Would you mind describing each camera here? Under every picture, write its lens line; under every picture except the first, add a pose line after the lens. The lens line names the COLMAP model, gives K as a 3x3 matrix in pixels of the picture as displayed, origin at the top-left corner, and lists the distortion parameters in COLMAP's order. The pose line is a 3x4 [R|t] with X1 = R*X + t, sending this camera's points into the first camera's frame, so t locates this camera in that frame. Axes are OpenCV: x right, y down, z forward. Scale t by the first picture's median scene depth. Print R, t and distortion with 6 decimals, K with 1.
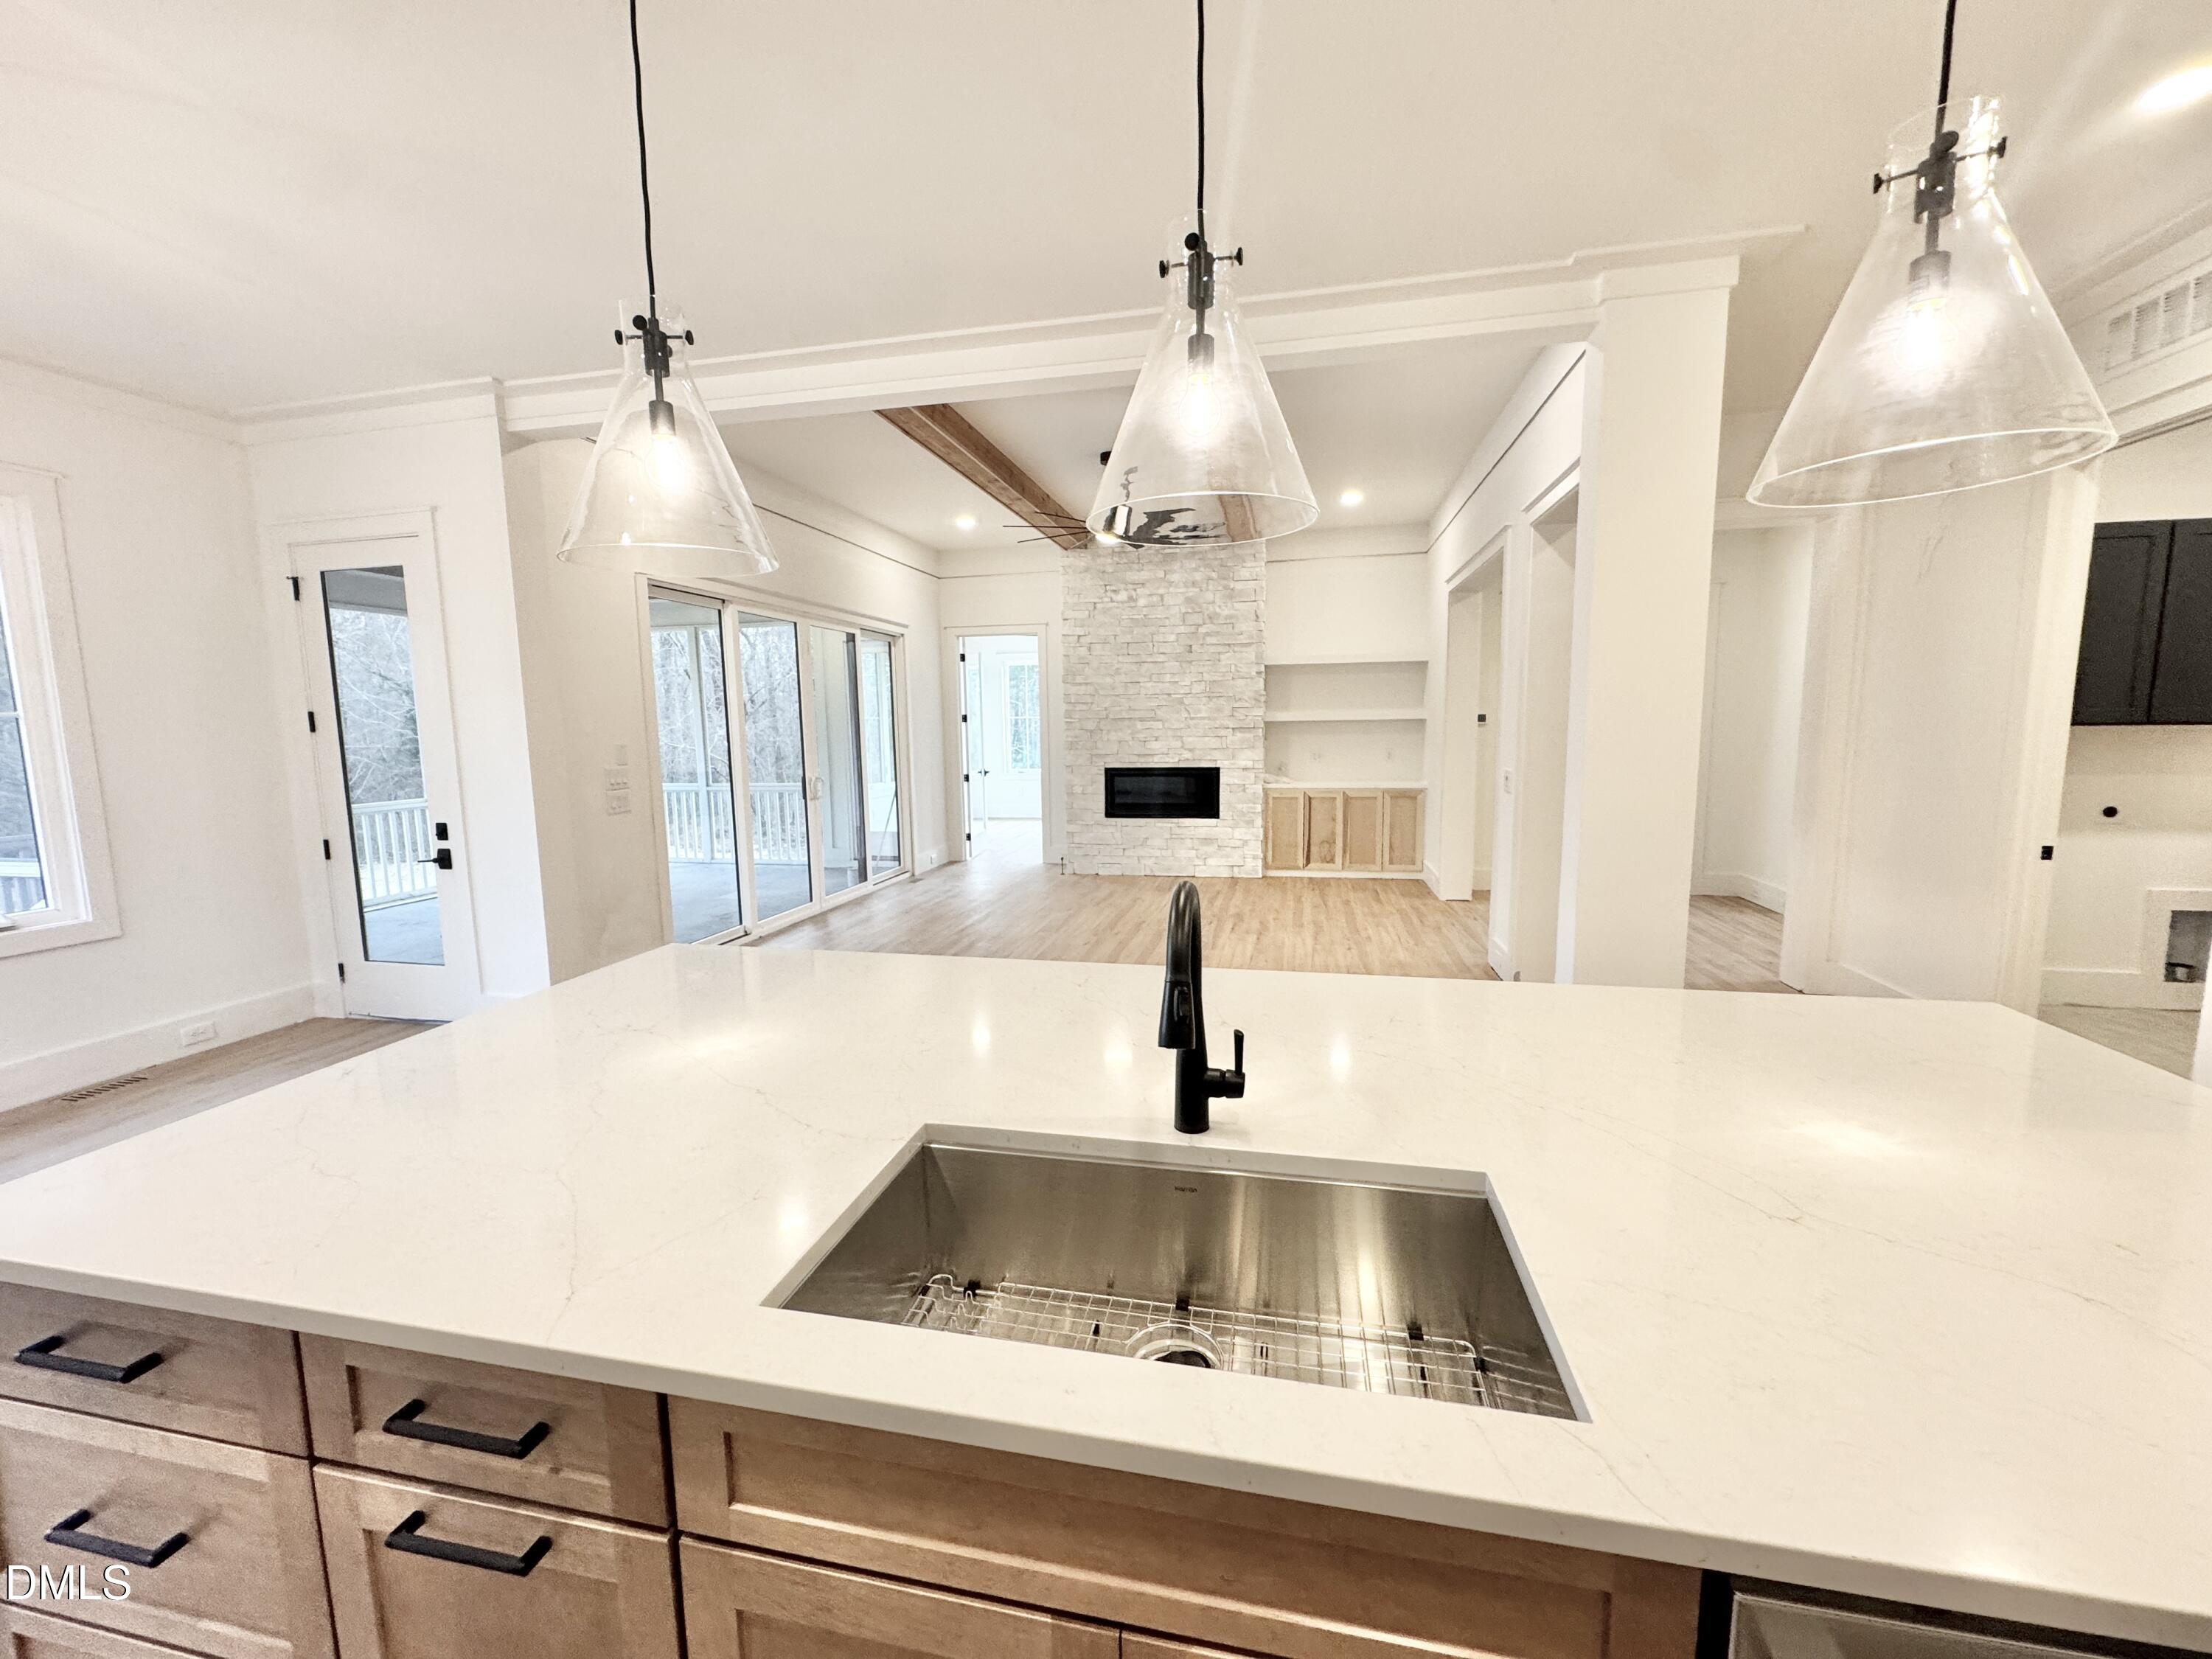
lens RADIAL K [[882.0, 0, 1100.4], [0, 882.0, 831.1], [0, 0, 1]] dist [-0.001402, 0.000114]
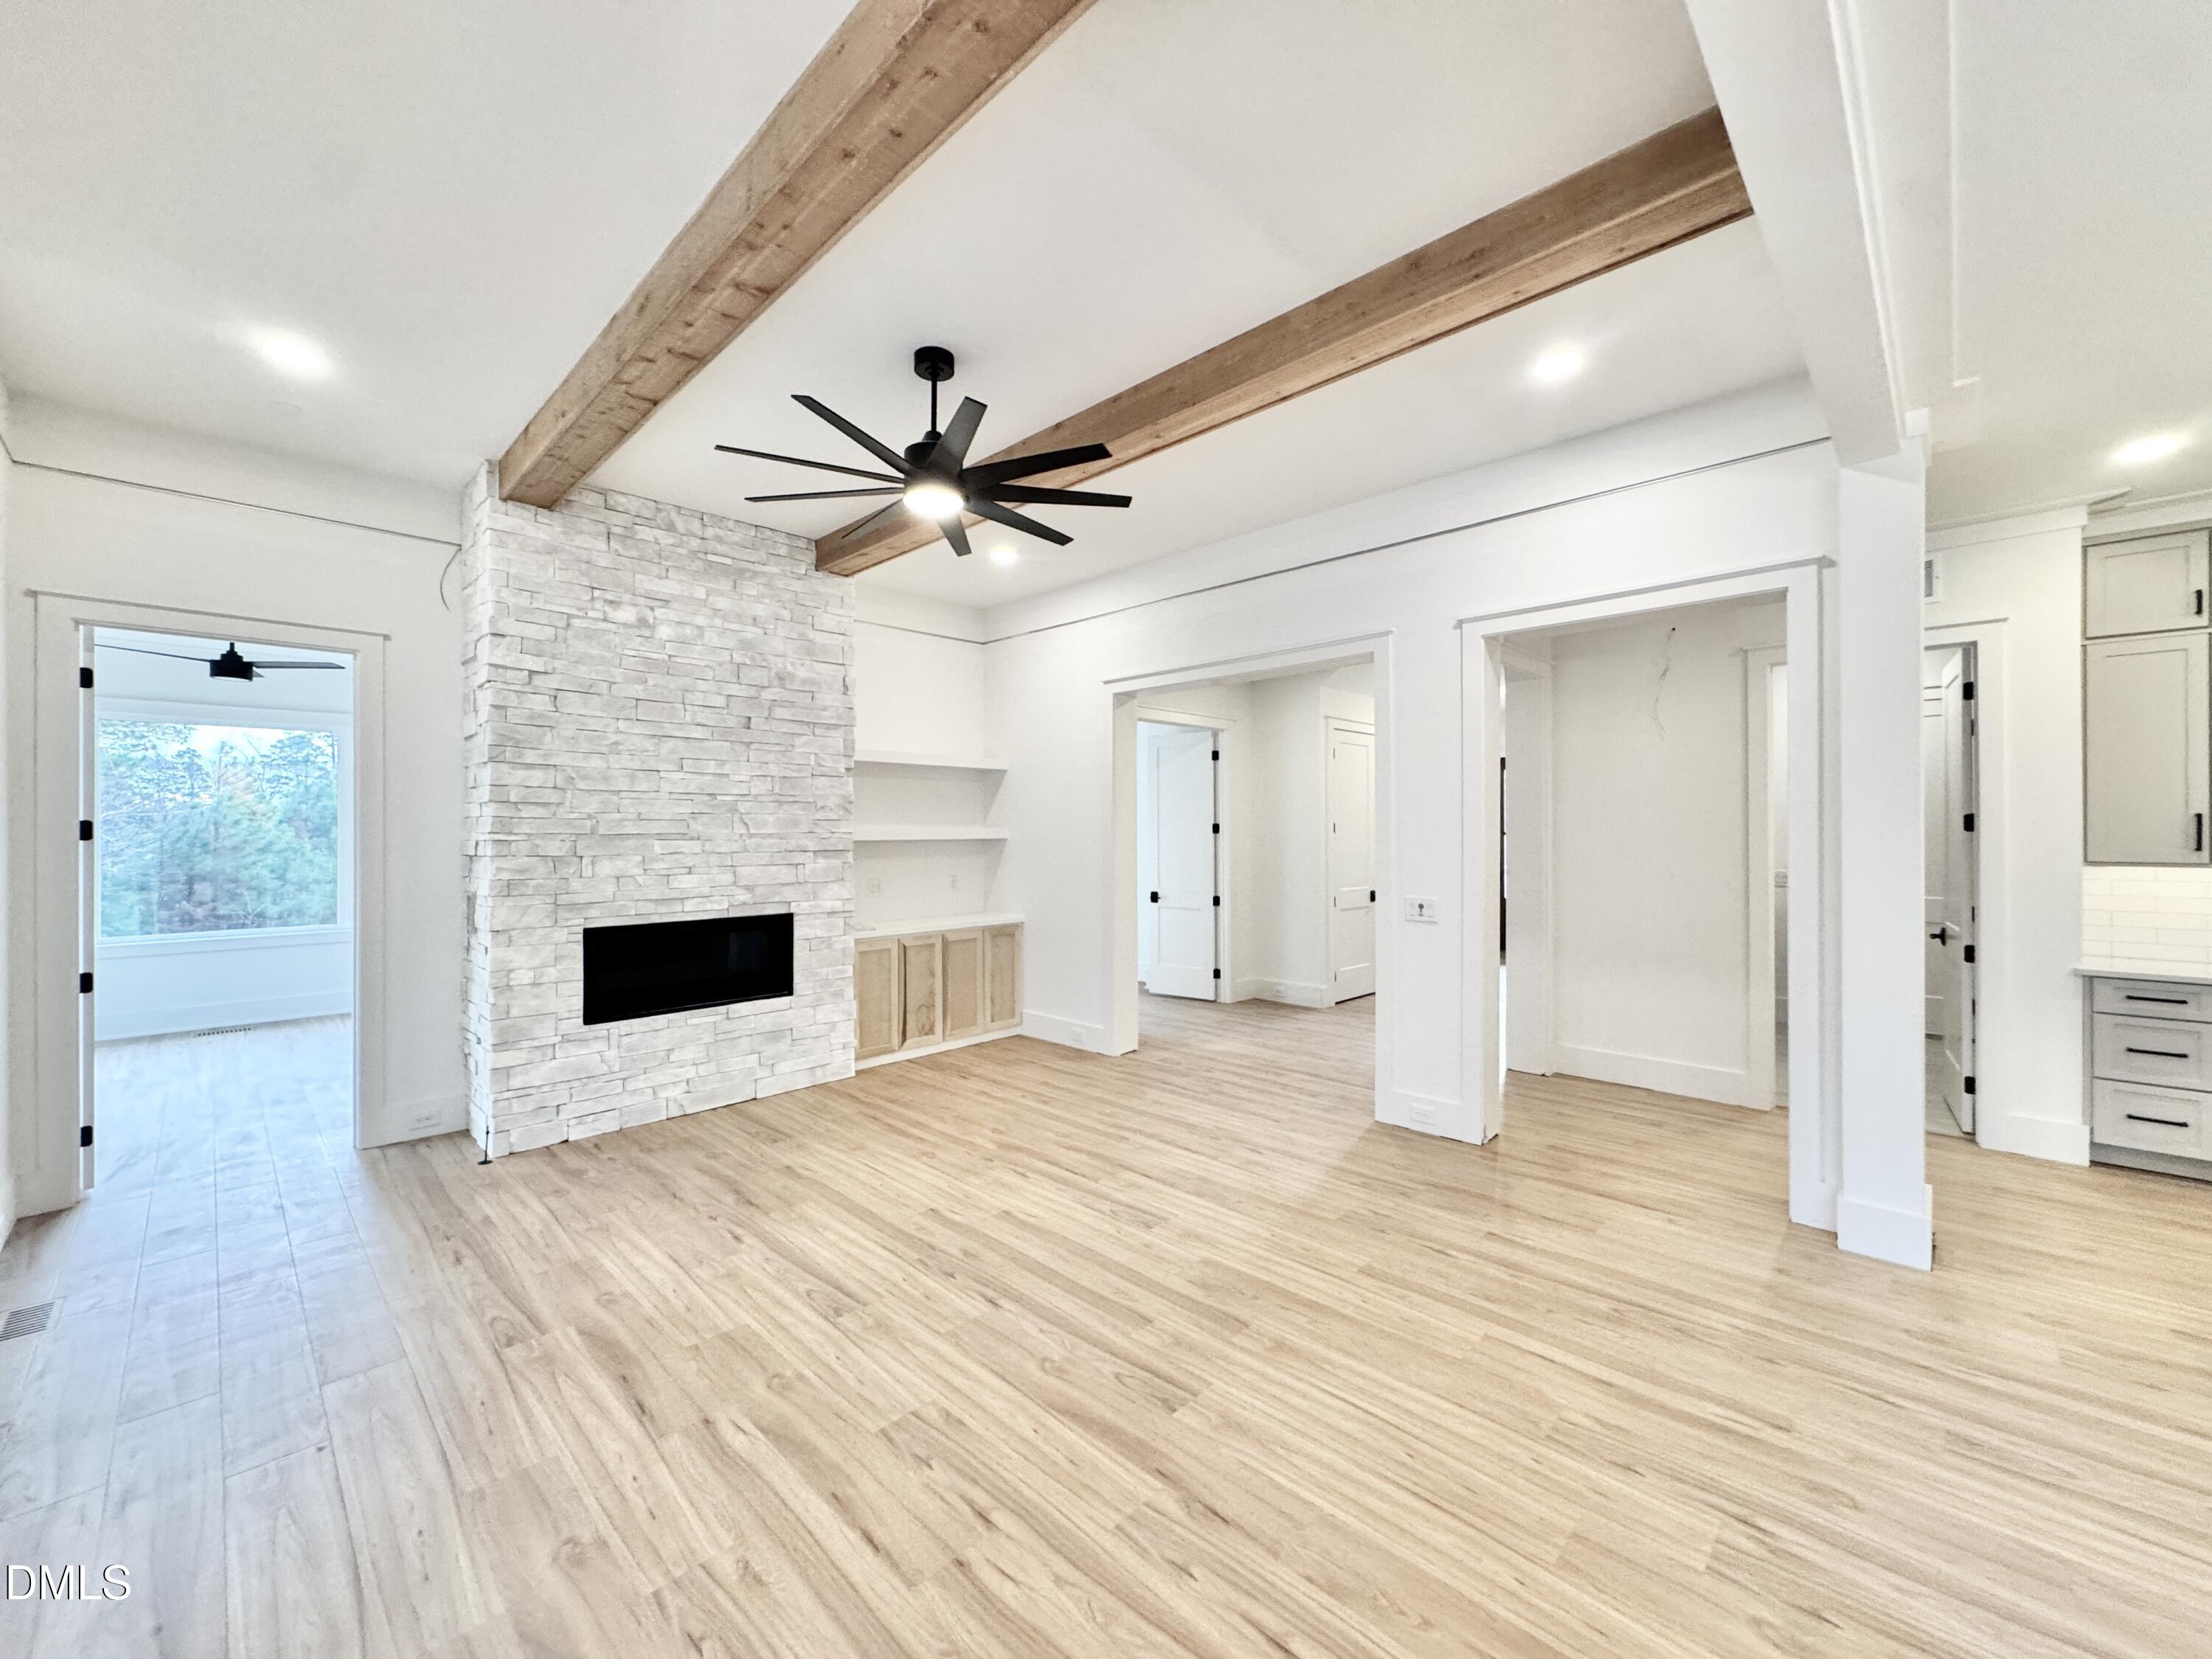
lens RADIAL K [[882.0, 0, 1106.2], [0, 882.0, 830.1], [0, 0, 1]] dist [-0.001402, 0.000114]
pose [[0.530694, 0.012223, 0.847475, -0.280160], [0.101076, 0.991848, -0.077600, -0.059718], [-0.841515, 0.126841, 0.525133, 0.474385]]
